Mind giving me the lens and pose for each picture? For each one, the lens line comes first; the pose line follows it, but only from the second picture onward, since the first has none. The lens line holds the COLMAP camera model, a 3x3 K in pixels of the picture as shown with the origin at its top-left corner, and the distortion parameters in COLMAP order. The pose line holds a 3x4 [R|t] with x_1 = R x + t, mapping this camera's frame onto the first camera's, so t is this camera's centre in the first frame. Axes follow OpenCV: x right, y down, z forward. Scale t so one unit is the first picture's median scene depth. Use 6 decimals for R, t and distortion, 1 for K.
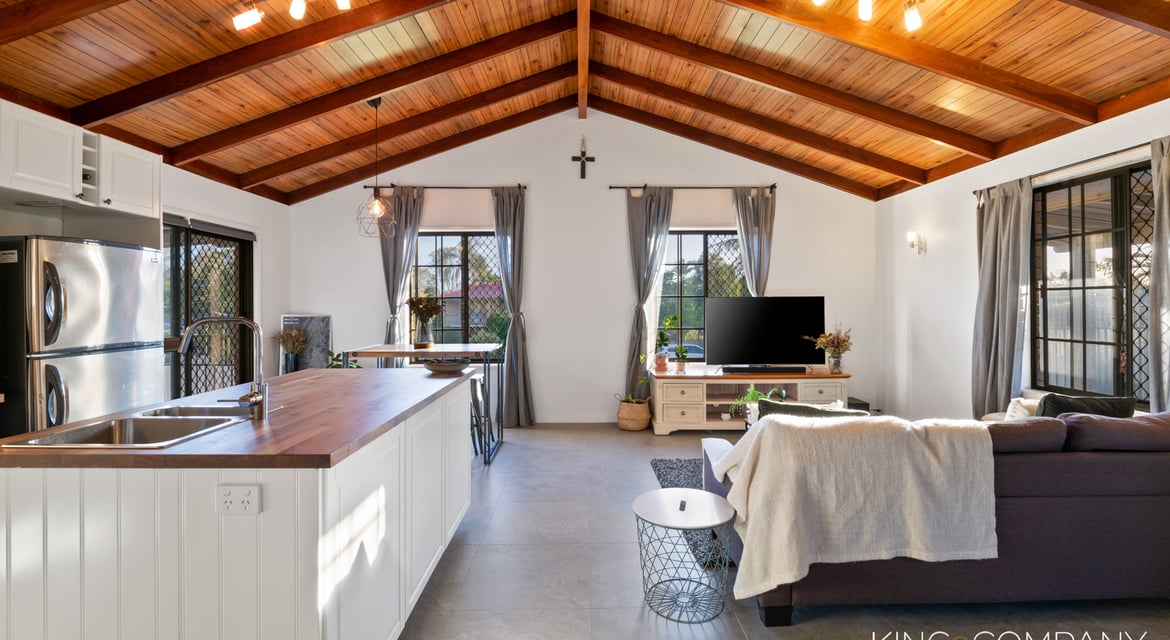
lens RADIAL K [[507.7, 0, 586.9], [0, 507.7, 305.0], [0, 0, 1]] dist [-0.007499, -0.000313]
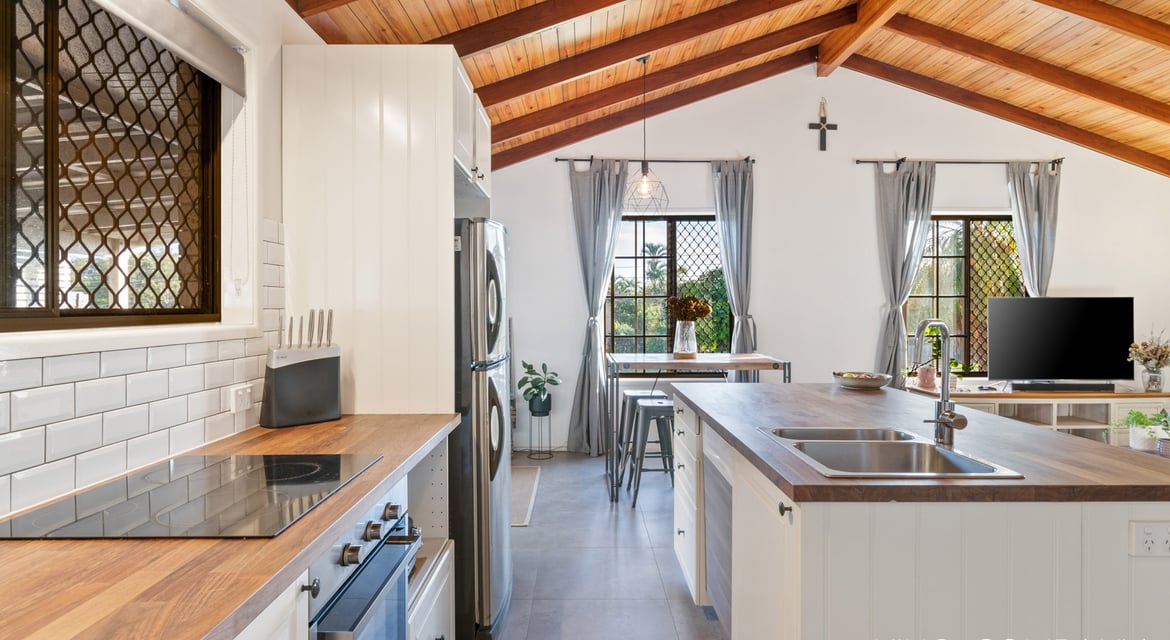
lens RADIAL K [[626.5, 0, 580.9], [0, 626.5, 309.6], [0, 0, 1]] dist [-0.017699, 0.000211]
pose [[0.999879, 0.004240, -0.014975, -0.416211], [-0.004162, 0.999978, 0.005217, 0.001878], [0.014997, -0.005154, 0.999874, -0.005845]]
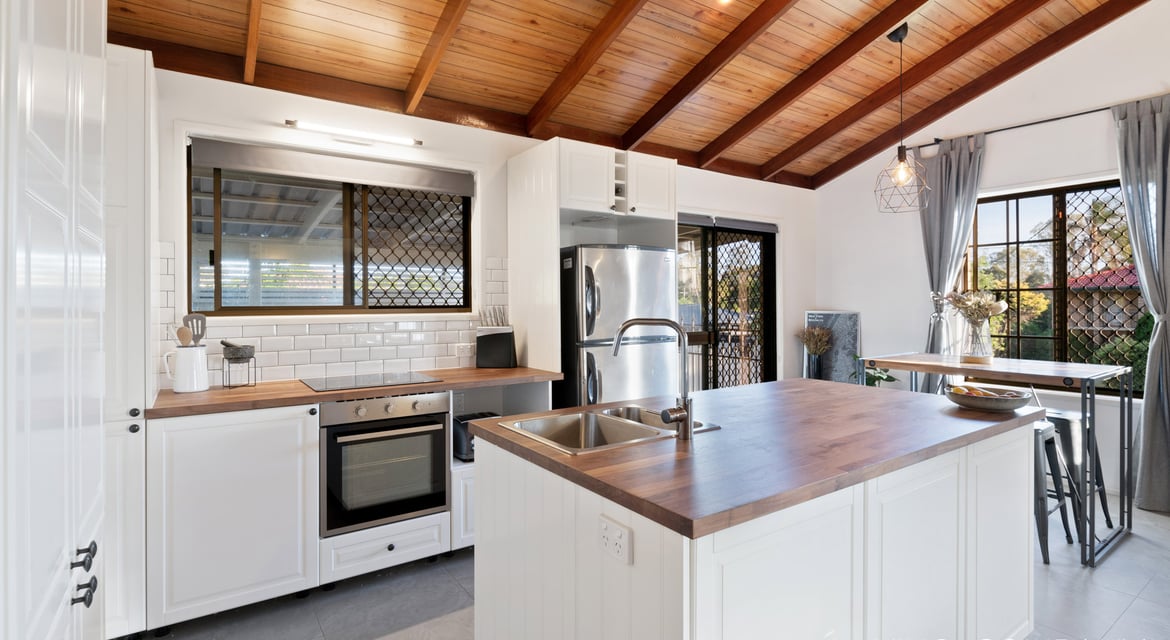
lens RADIAL K [[561.0, 0, 584.3], [0, 561.0, 303.2], [0, 0, 1]] dist [-0.008904, -0.001518]
pose [[0.556406, 0.005235, -0.830894, 0.014002], [0.002014, 0.999969, 0.007649, -0.003534], [0.830908, -0.005929, 0.556378, 0.114158]]
